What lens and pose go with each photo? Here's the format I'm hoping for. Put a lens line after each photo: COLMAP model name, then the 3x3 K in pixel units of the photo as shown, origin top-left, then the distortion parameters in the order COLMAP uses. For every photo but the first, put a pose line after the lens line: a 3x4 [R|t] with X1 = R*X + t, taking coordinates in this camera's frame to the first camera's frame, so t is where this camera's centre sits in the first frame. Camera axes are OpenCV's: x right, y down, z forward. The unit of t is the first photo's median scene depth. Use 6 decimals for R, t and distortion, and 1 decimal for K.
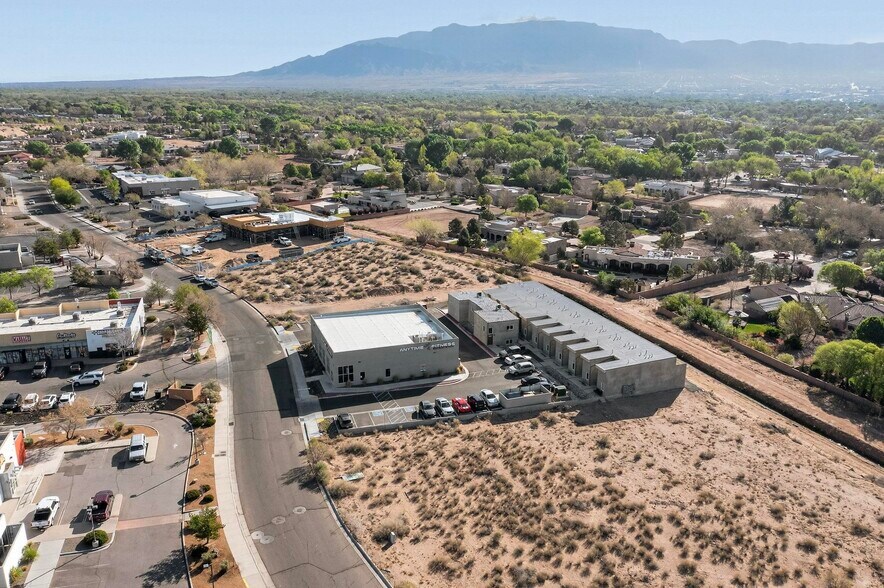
lens RADIAL K [[722.2, 0, 427.3], [0, 722.2, 296.2], [0, 0, 1]] dist [-0.016358, 0.000908]
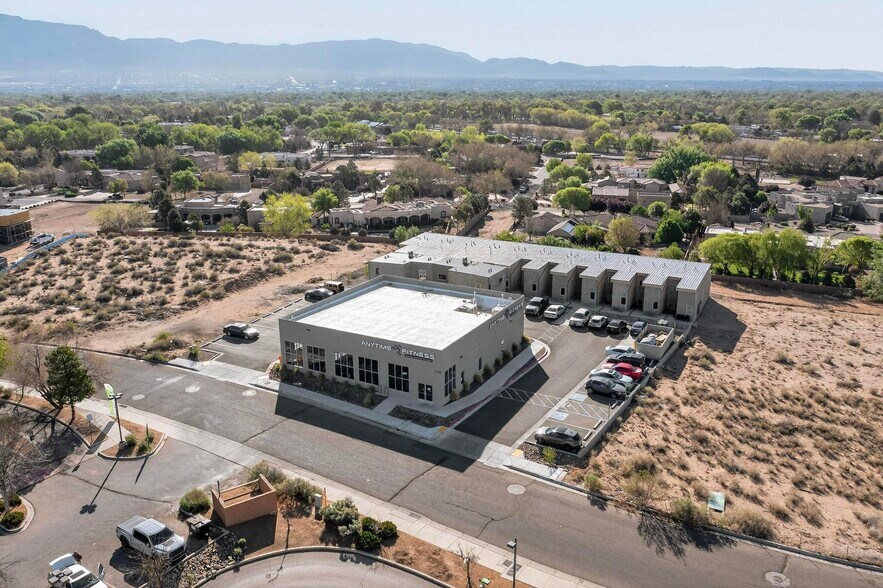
lens RADIAL K [[700.1, 0, 441.5], [0, 700.1, 294.0], [0, 0, 1]] dist [-0.004304, -0.006168]
pose [[0.741932, -0.196879, 0.640918, -0.483452], [0.192672, 0.978202, 0.077449, -0.015606], [-0.642195, 0.066025, 0.763692, 0.510627]]
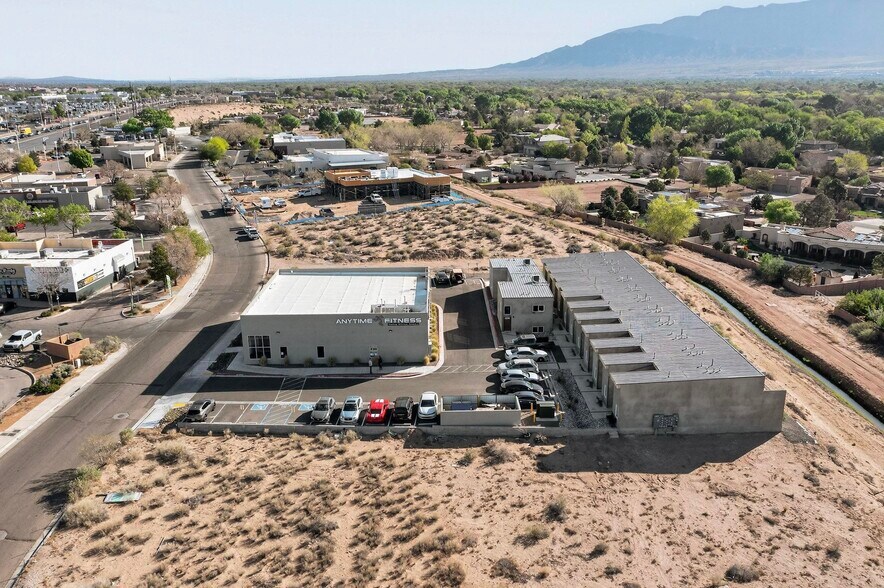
lens RADIAL K [[722.2, 0, 427.3], [0, 722.2, 296.2], [0, 0, 1]] dist [-0.016358, 0.000908]
pose [[0.942754, 0.079763, -0.323809, 0.262870], [-0.076356, 0.996810, 0.023234, 0.027263], [0.324629, 0.002821, 0.945837, 0.364623]]
